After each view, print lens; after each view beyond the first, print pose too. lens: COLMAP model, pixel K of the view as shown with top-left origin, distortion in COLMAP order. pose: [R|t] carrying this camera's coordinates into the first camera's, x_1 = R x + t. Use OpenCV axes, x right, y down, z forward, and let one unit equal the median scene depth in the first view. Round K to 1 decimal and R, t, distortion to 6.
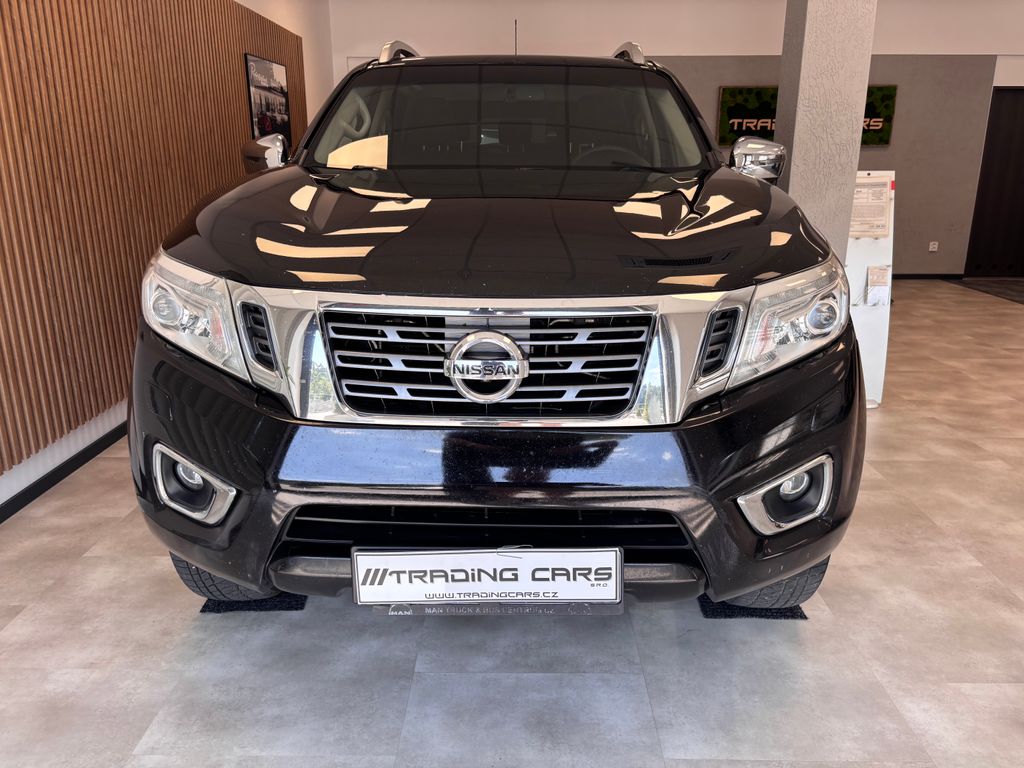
lens RADIAL K [[787.3, 0, 511.8], [0, 787.3, 385.2], [0, 0, 1]] dist [0.047841, -0.062101]
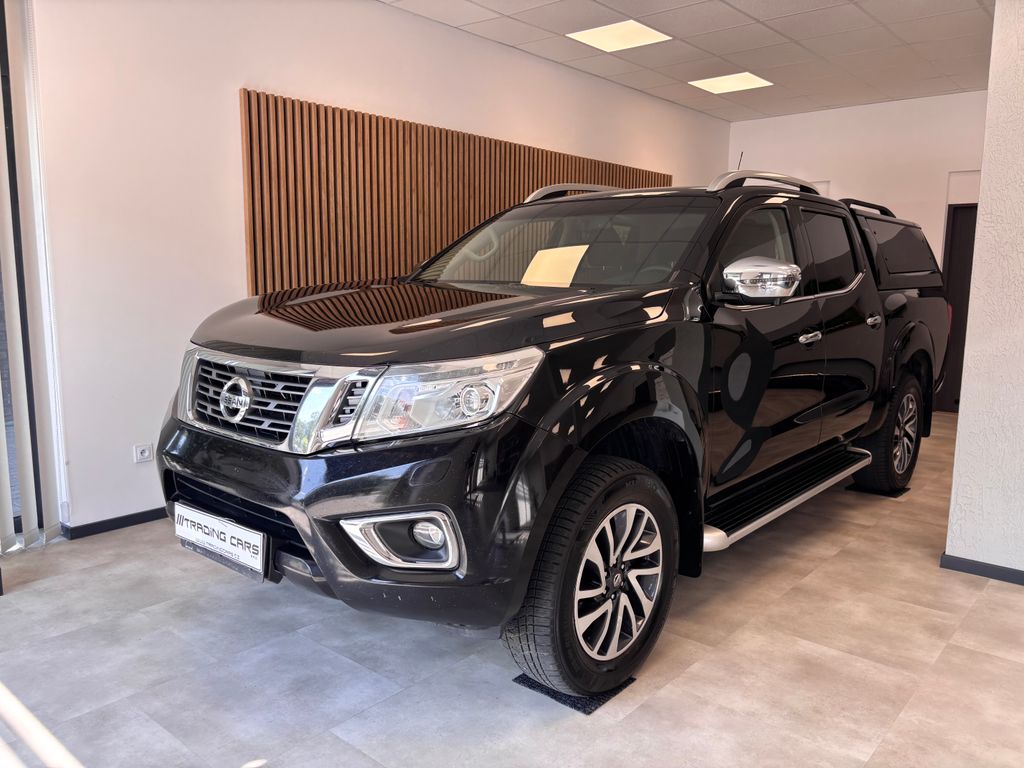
lens RADIAL K [[787.3, 0, 514.6], [0, 787.3, 386.6], [0, 0, 1]] dist [0.047841, -0.062101]
pose [[0.754716, 0.092977, -0.649430, 1.104930], [-0.188964, 0.978763, -0.079472, -0.022068], [0.628249, 0.182698, 0.756257, 0.116422]]
